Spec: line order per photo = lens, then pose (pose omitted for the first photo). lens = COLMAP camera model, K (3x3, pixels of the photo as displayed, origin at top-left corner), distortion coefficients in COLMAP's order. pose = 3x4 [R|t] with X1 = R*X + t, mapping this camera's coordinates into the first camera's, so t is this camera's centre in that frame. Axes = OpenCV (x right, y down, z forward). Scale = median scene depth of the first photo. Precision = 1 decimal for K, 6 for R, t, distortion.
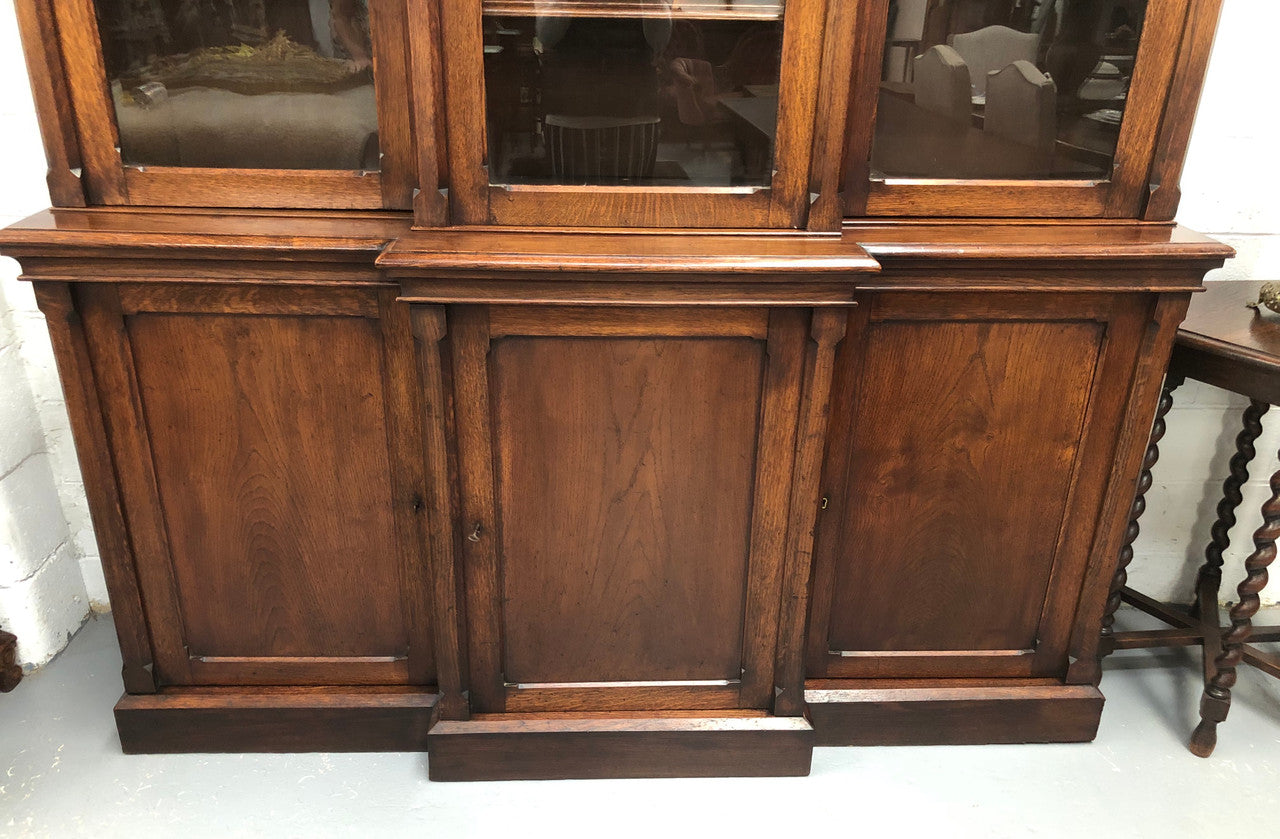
lens RADIAL K [[1030.3, 0, 635.6], [0, 1030.3, 465.1], [0, 0, 1]] dist [0.038125, -0.044270]
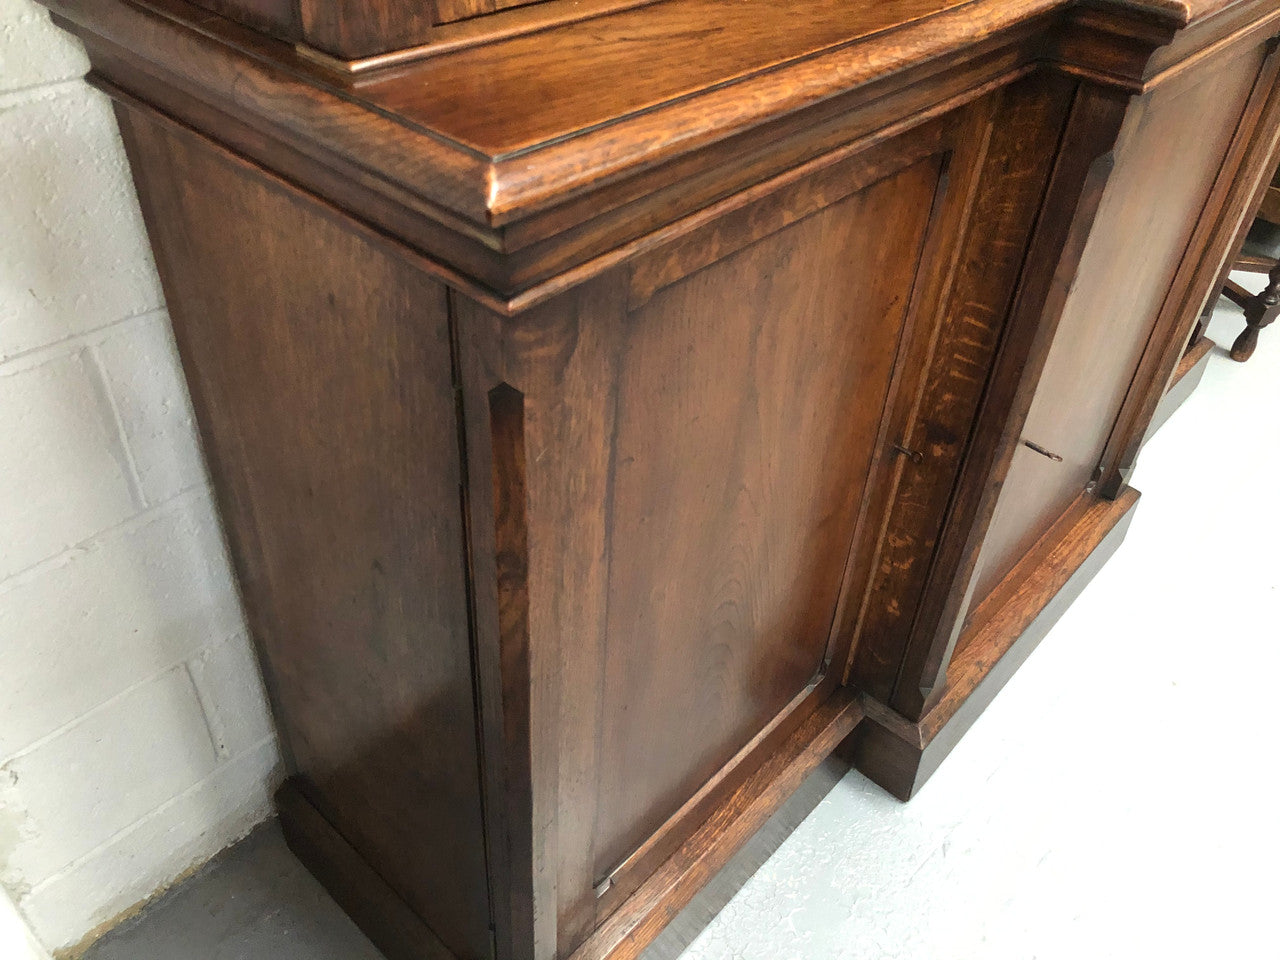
lens RADIAL K [[1054.9, 0, 646.5], [0, 1054.9, 479.1], [0, 0, 1]] dist [0.035216, -0.046475]
pose [[0.696101, -0.439139, 0.567979, -0.727258], [0.277838, 0.894251, 0.350888, -0.221650], [-0.662004, -0.086447, 0.744498, 0.688813]]
